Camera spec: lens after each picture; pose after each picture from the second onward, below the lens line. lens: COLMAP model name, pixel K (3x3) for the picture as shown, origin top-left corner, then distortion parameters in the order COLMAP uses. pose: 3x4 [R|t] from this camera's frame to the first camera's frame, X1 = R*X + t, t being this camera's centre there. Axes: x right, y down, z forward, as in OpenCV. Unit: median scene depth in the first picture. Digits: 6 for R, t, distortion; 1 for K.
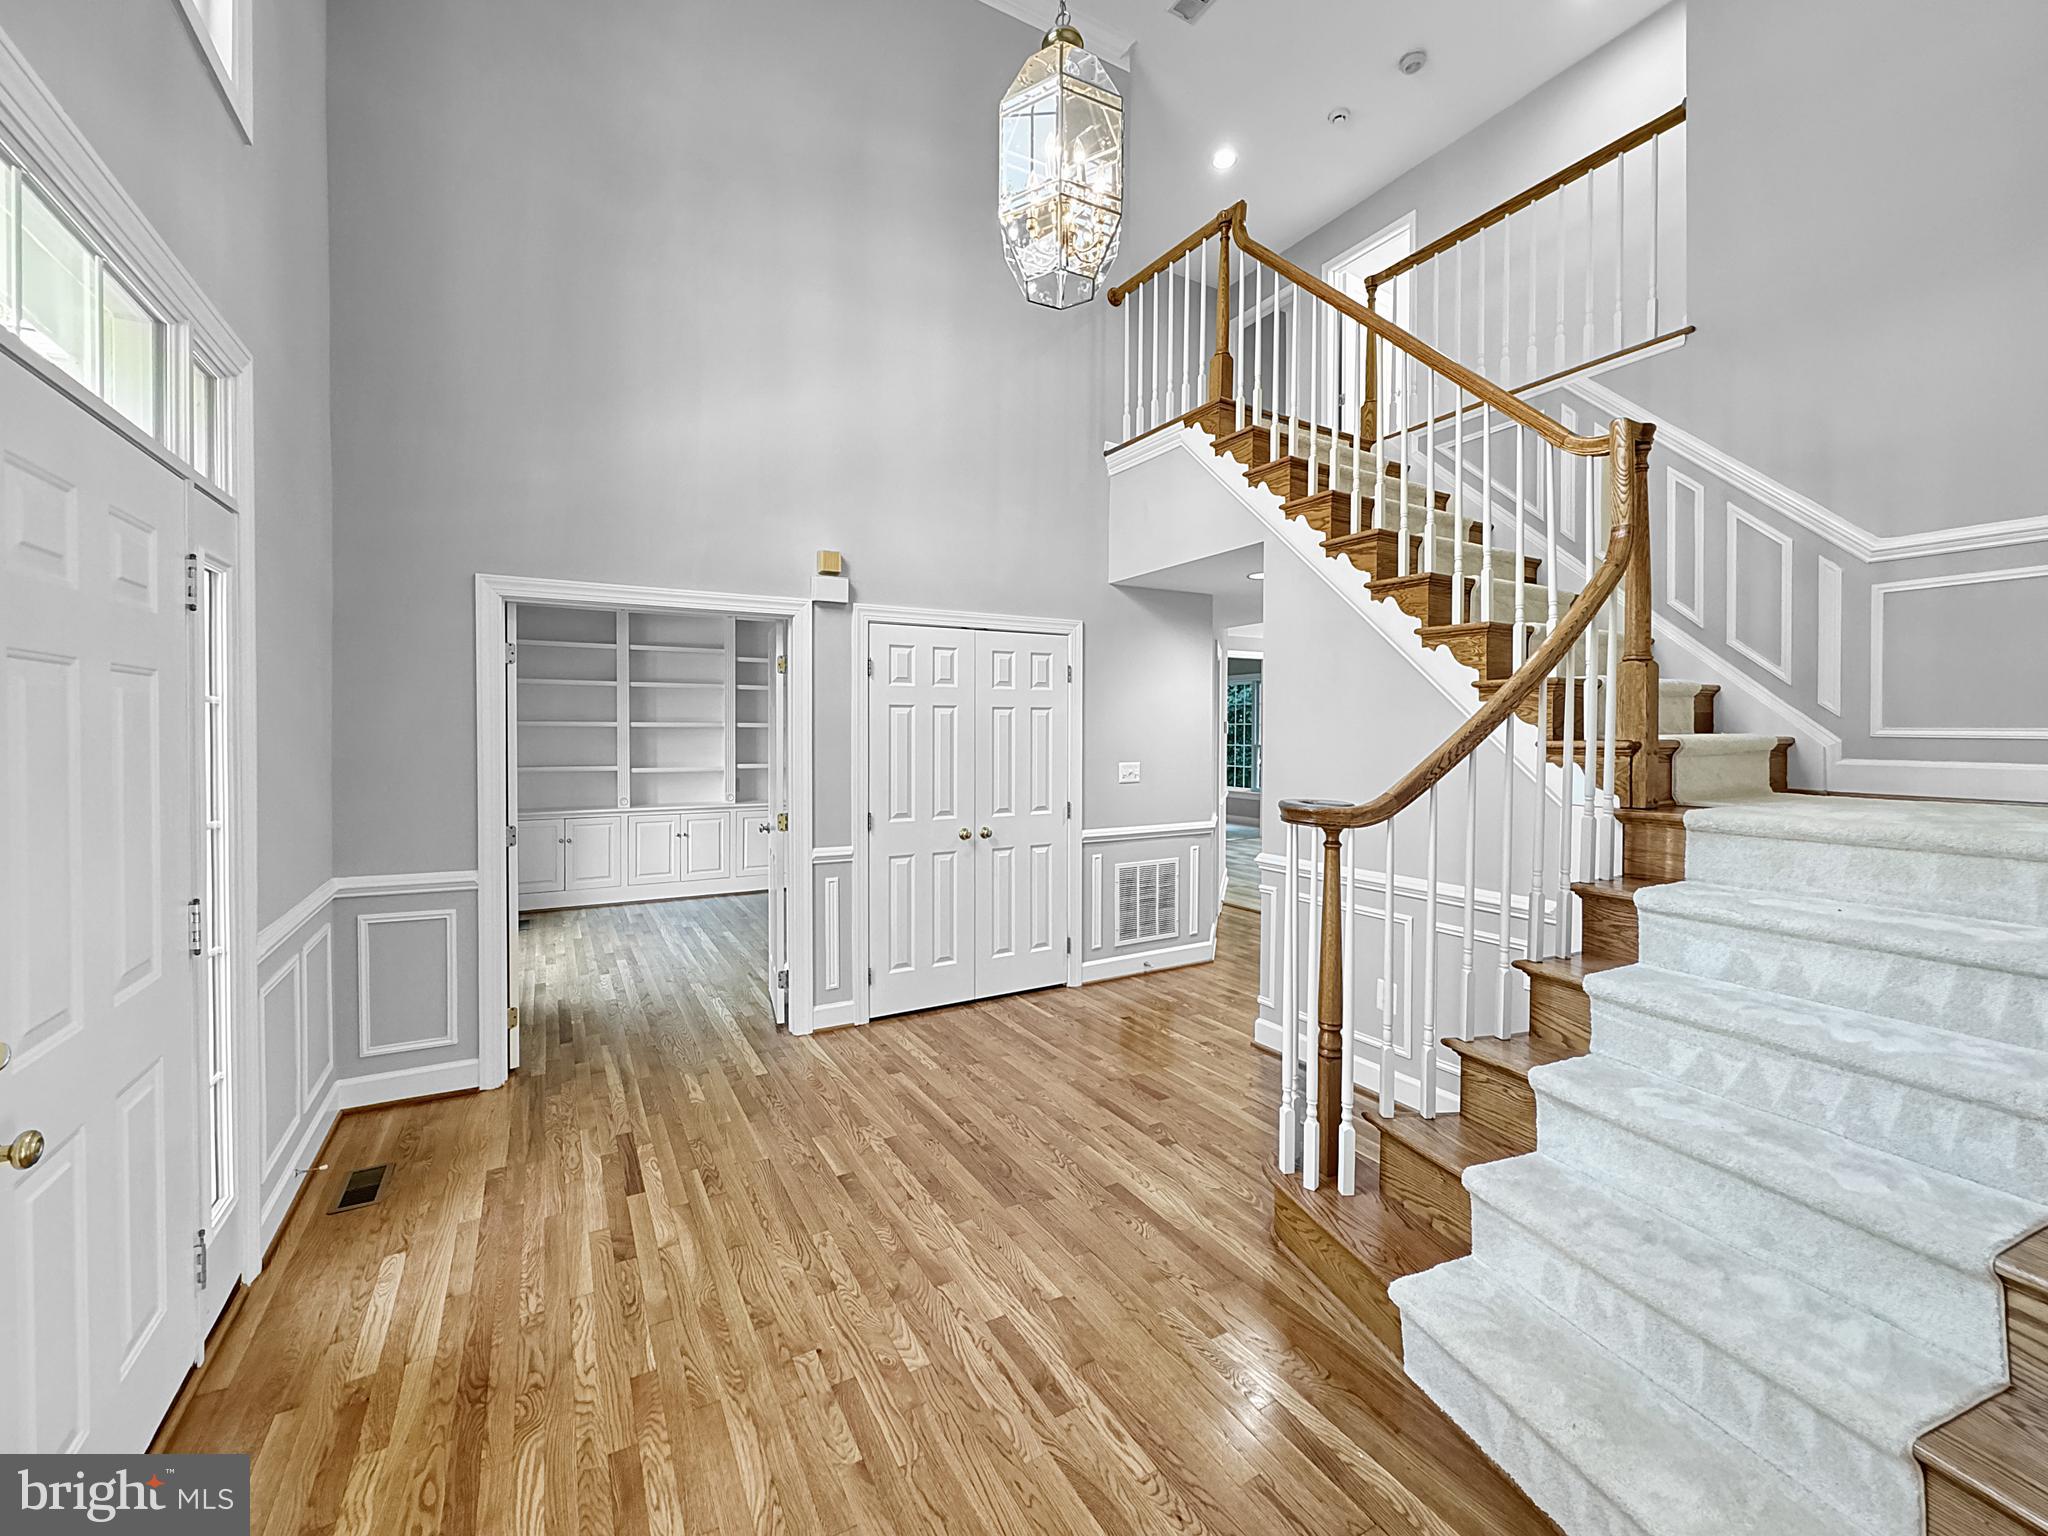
lens RADIAL K [[842.9, 0, 1022.9], [0, 842.9, 740.6], [0, 0, 1]] dist [-0.000176, 0.000433]
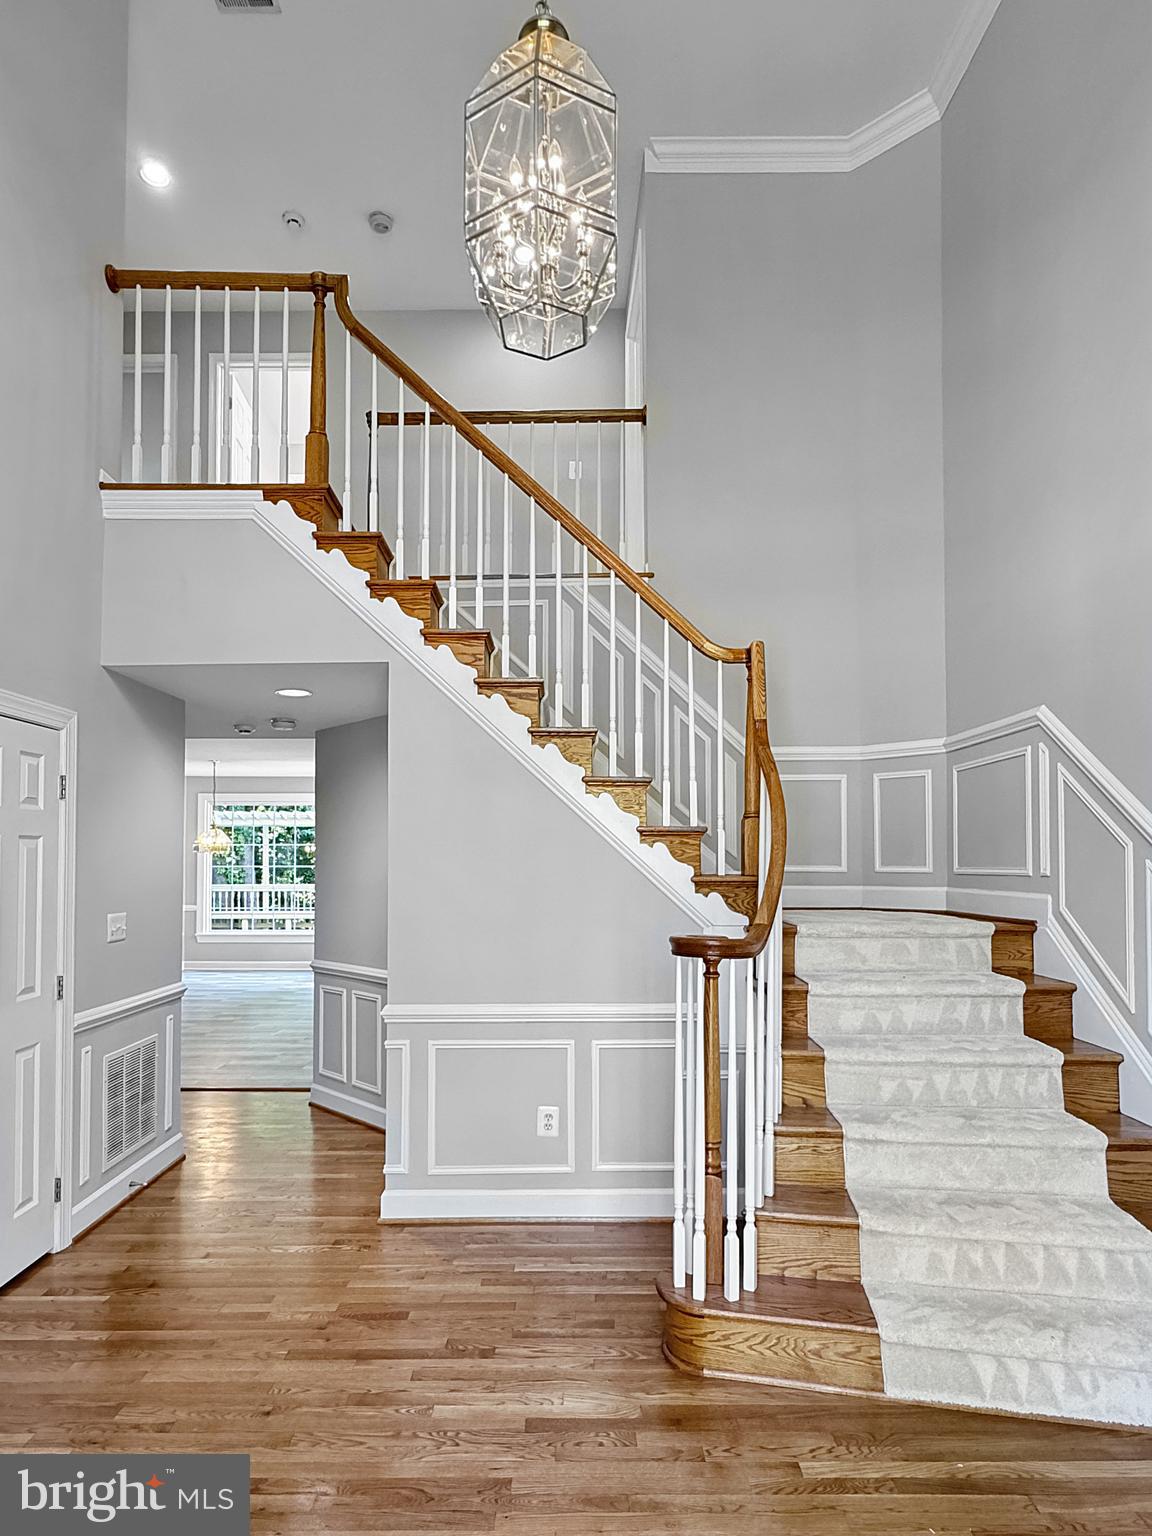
lens RADIAL K [[863.2, 0, 569.6], [0, 863.2, 848.3], [0, 0, 1]] dist [-0.001357, 0.001181]
pose [[0.500370, 0.012340, 0.865724, -0.572084], [0.013751, 0.999659, -0.022197, -0.015099], [-0.865703, 0.023011, 0.500030, 0.495956]]
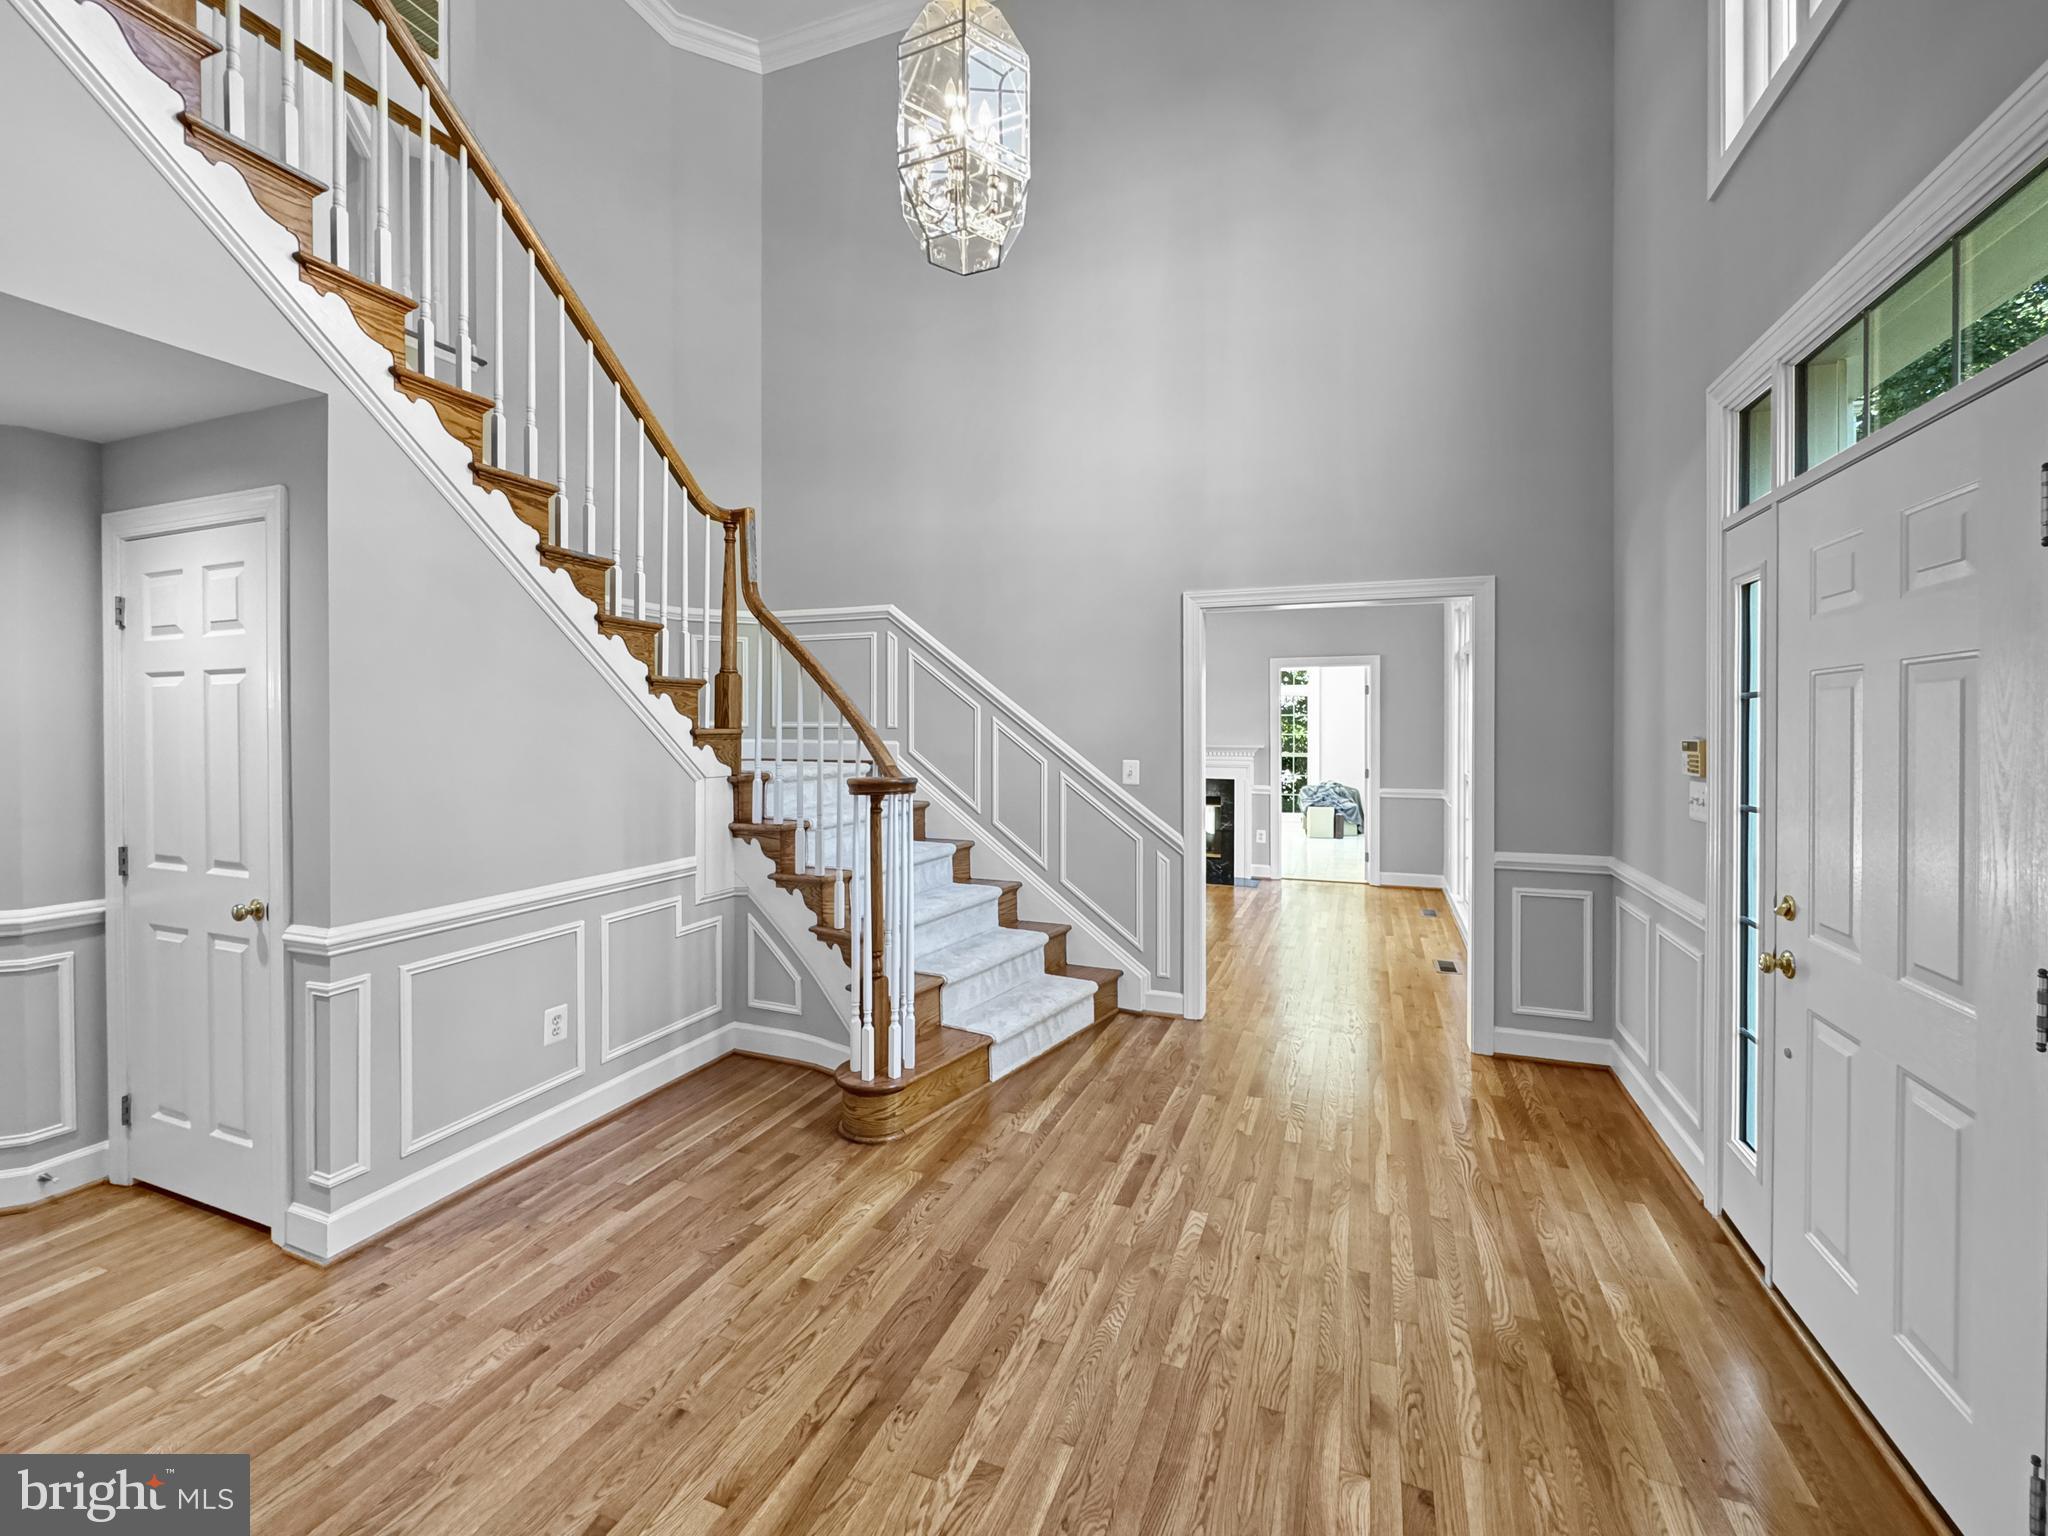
lens RADIAL K [[839.7, 0, 1036.2], [0, 839.7, 733.7], [0, 0, 1]] dist [-0.001063, -0.000097]
pose [[-0.628214, -0.013676, 0.777920, -0.642374], [0.004332, 0.999769, 0.021074, -0.016507], [-0.778029, 0.016609, -0.628009, 1.334328]]
